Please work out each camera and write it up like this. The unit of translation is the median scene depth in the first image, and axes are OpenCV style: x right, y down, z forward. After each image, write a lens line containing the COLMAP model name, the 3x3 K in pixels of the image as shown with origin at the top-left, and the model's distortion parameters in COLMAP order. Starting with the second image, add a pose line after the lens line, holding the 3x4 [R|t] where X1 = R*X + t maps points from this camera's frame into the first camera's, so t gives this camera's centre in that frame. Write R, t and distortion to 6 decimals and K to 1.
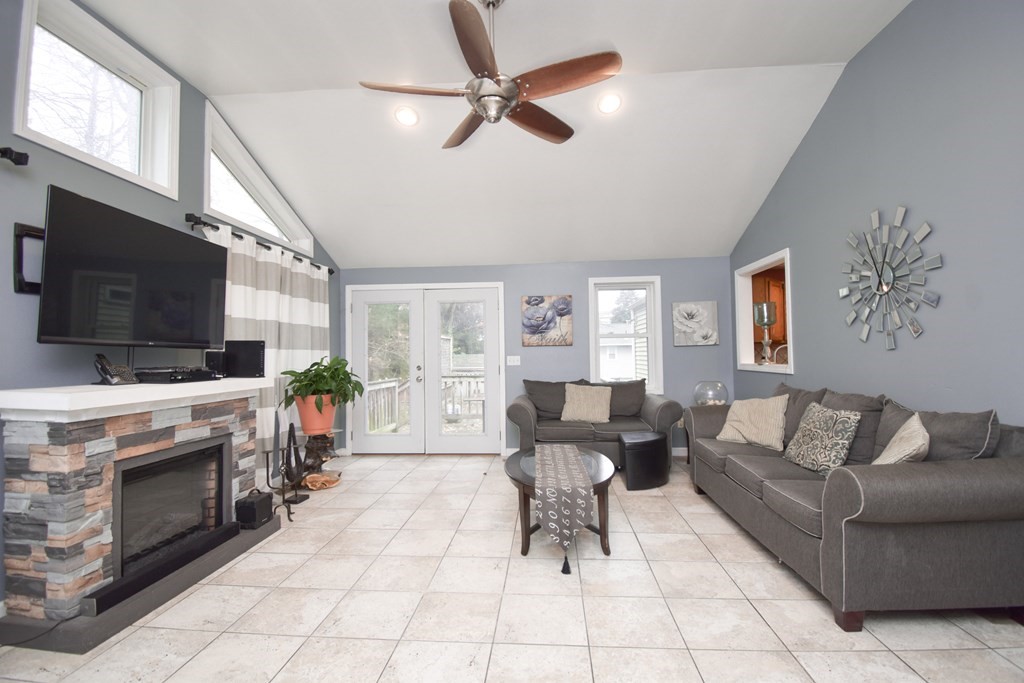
lens RADIAL K [[459.5, 0, 514.4], [0, 459.5, 340.9], [0, 0, 1]] dist [0.021931, -0.027954]
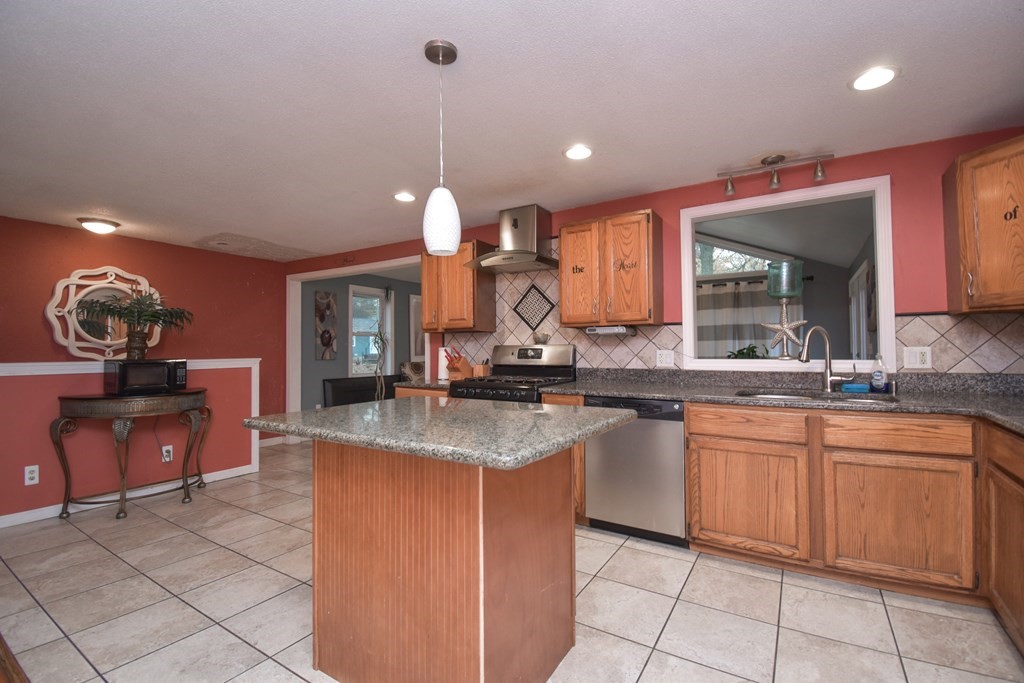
lens RADIAL K [[451.4, 0, 514.8], [0, 451.4, 340.8], [0, 0, 1]] dist [0.020011, -0.026375]
pose [[-0.469497, -0.000982, -0.882933, 2.069777], [0.041230, 0.998884, -0.023035, 0.038461], [0.881971, -0.047218, -0.468933, 1.568293]]
